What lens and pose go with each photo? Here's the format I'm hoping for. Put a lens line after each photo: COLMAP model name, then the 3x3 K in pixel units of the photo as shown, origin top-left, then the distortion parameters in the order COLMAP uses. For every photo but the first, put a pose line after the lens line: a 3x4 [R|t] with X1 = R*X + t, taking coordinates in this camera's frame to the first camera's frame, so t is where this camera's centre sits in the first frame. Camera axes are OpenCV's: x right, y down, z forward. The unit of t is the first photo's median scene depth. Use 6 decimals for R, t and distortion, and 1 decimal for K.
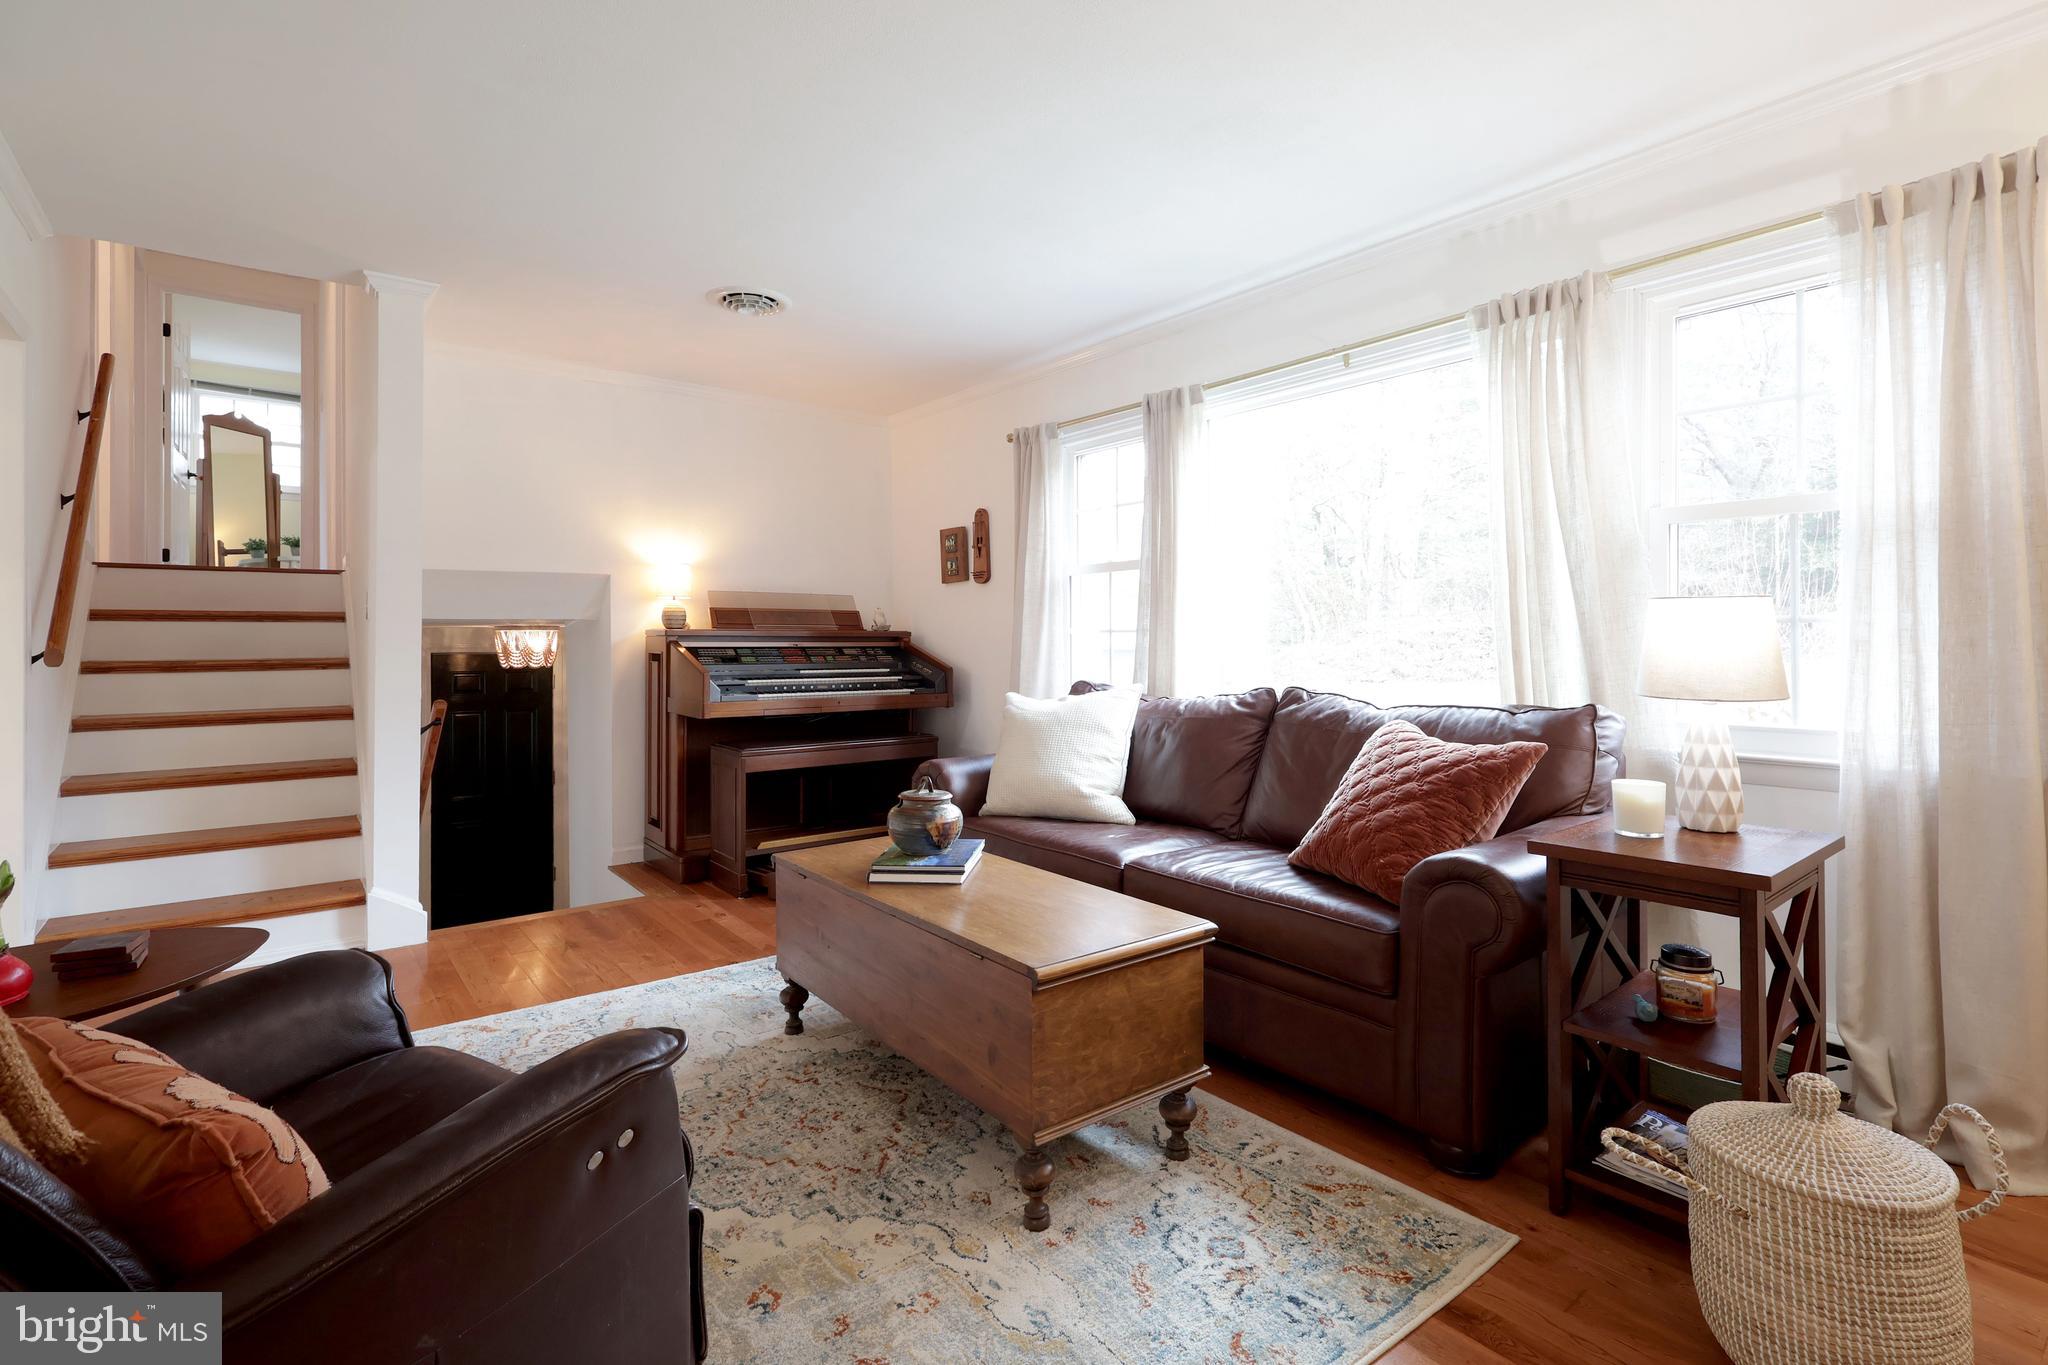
lens RADIAL K [[948.3, 0, 1023.0], [0, 948.3, 638.2], [0, 0, 1]] dist [-0.002252, 0.002789]
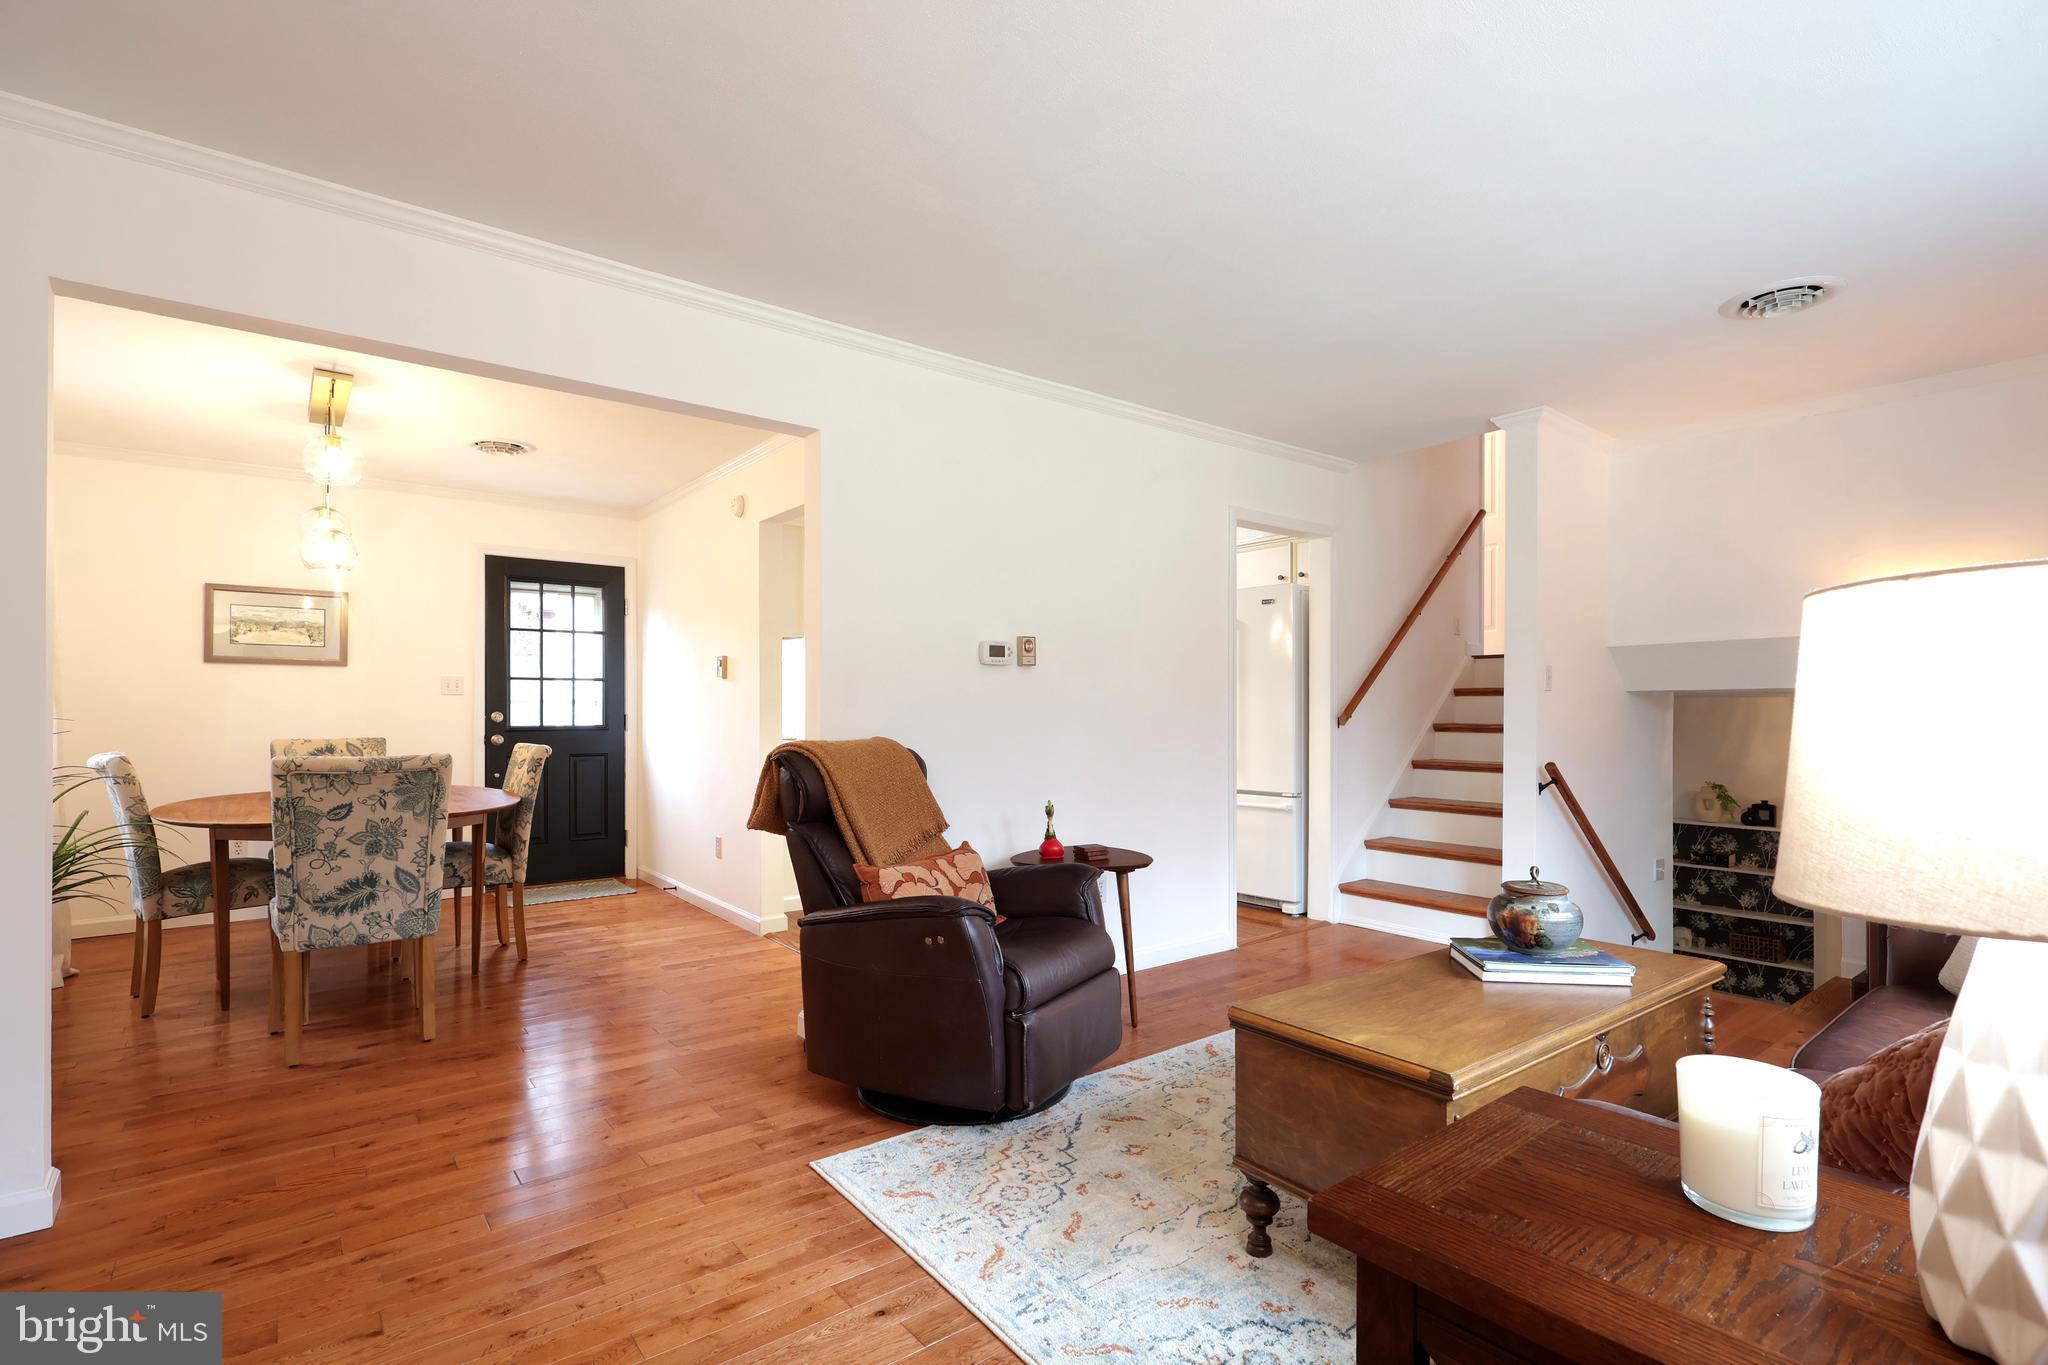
lens RADIAL K [[948.3, 0, 1017.1], [0, 948.3, 710.4], [0, 0, 1]] dist [-0.002252, 0.002789]
pose [[0.004799, 0.003177, -0.999983, 1.067414], [0.003541, 0.999989, 0.003194, -0.006680], [0.999982, -0.003557, 0.004788, 0.701040]]
